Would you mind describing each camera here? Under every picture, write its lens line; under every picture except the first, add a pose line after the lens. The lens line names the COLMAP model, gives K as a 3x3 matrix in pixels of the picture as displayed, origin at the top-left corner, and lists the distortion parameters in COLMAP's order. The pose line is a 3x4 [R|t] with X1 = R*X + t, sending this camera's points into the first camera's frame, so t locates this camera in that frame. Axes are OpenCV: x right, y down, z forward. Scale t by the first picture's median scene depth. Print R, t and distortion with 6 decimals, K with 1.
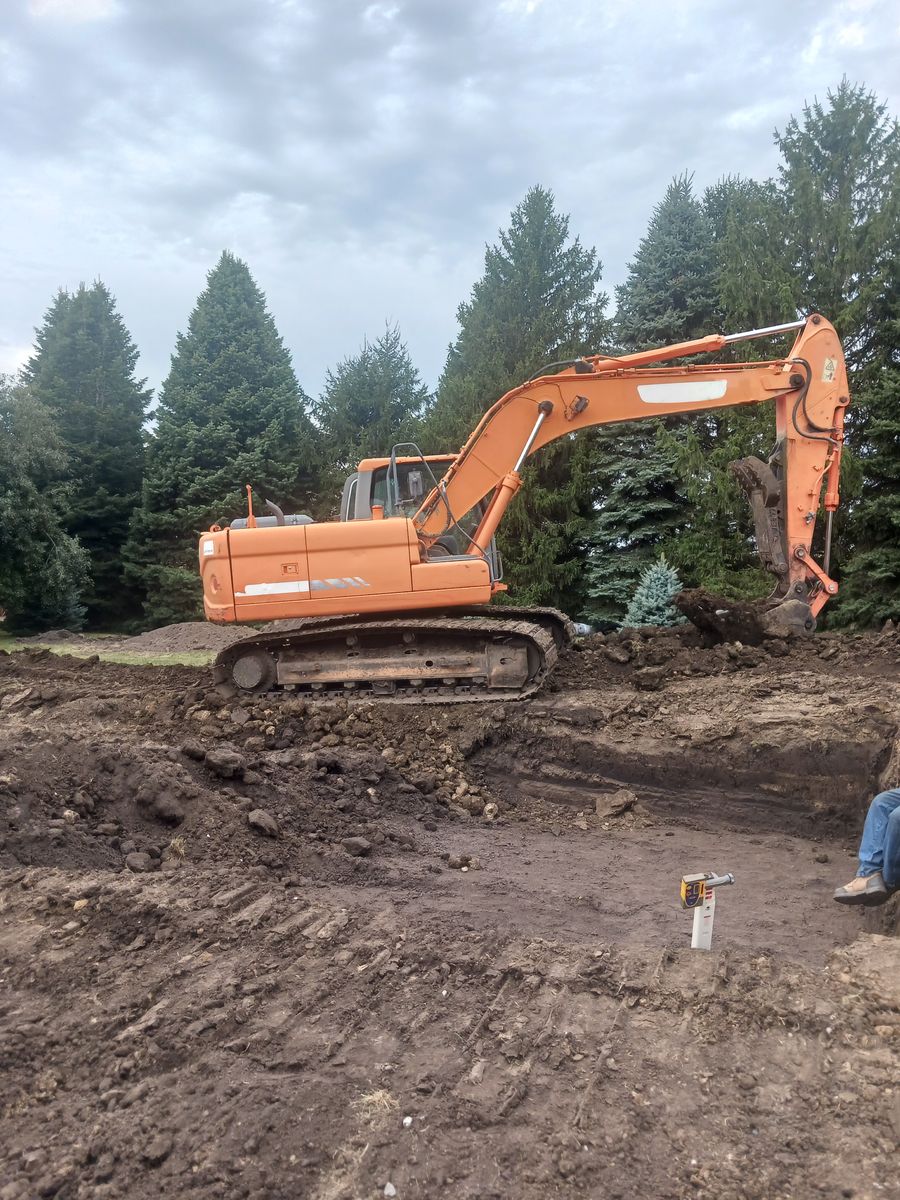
lens RADIAL K [[942.5, 0, 452.5], [0, 942.5, 597.2], [0, 0, 1]] dist [-0.007898, -0.020850]
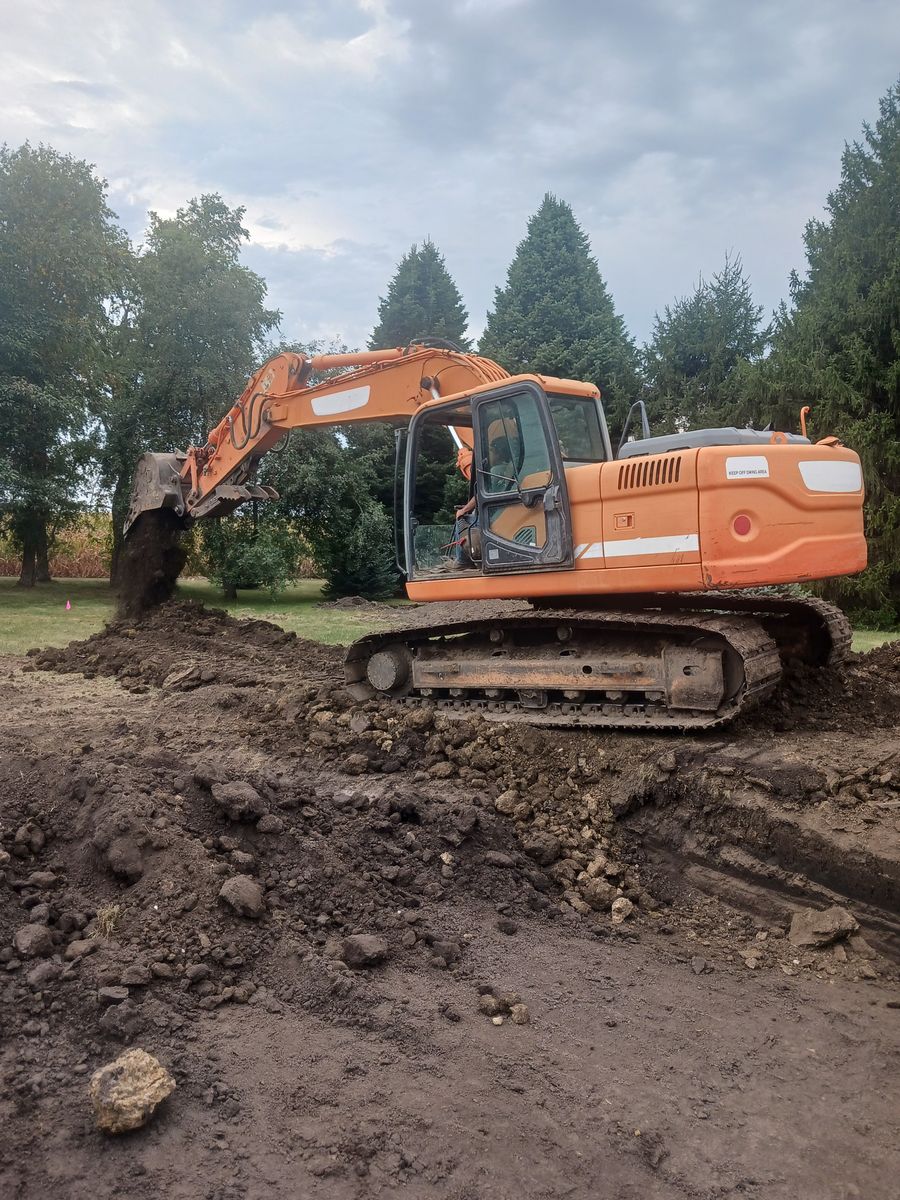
lens RADIAL K [[942.5, 0, 444.2], [0, 942.5, 611.0], [0, 0, 1]] dist [-0.007898, -0.020850]
pose [[0.917542, 0.047517, -0.394790, 0.166413], [-0.028059, 0.998097, 0.054919, -0.018136], [0.396648, -0.039313, 0.917128, 0.310616]]
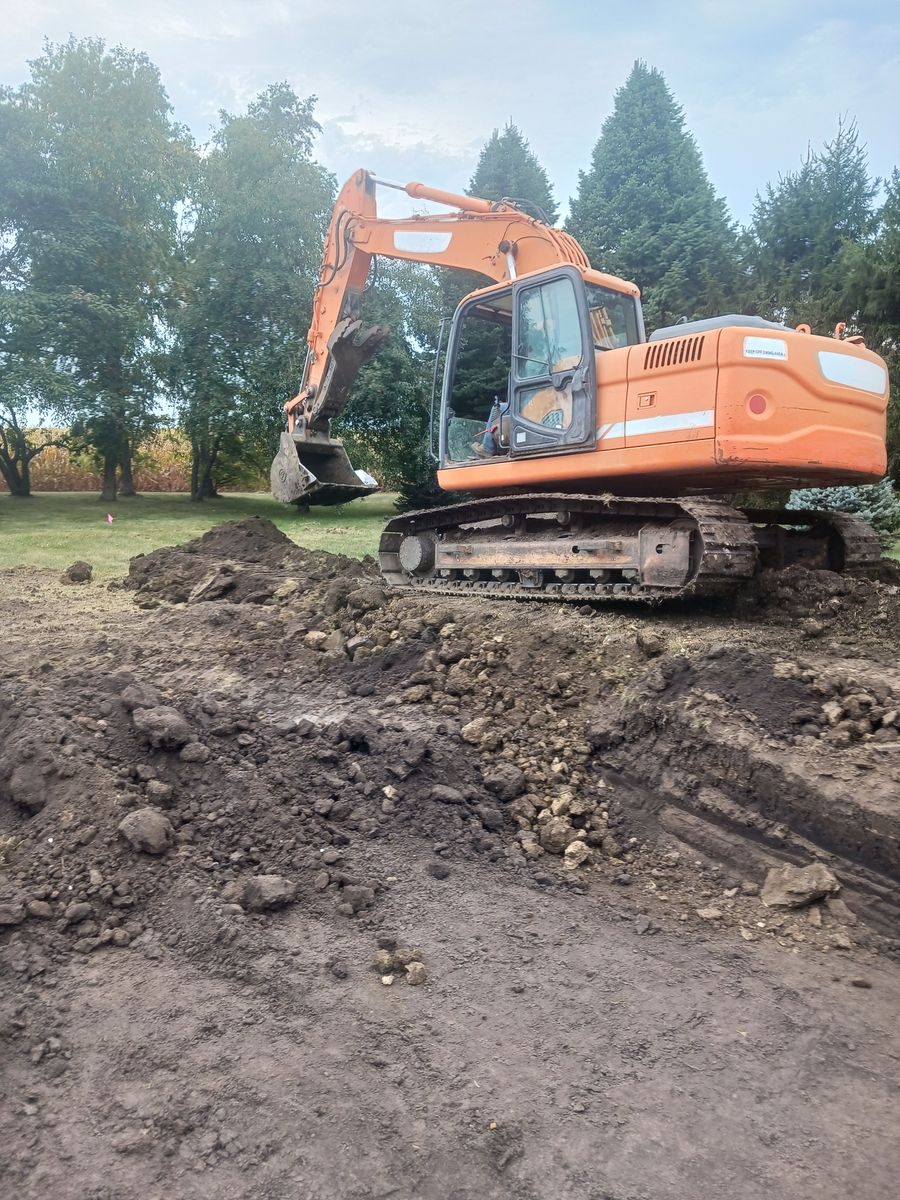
lens RADIAL K [[942.5, 0, 445.6], [0, 942.5, 626.6], [0, 0, 1]] dist [-0.007898, -0.020850]
pose [[0.866367, 0.096164, -0.490062, 0.231198], [-0.015824, 0.986079, 0.165523, -0.014927], [0.499157, -0.135649, 0.855828, 0.421194]]
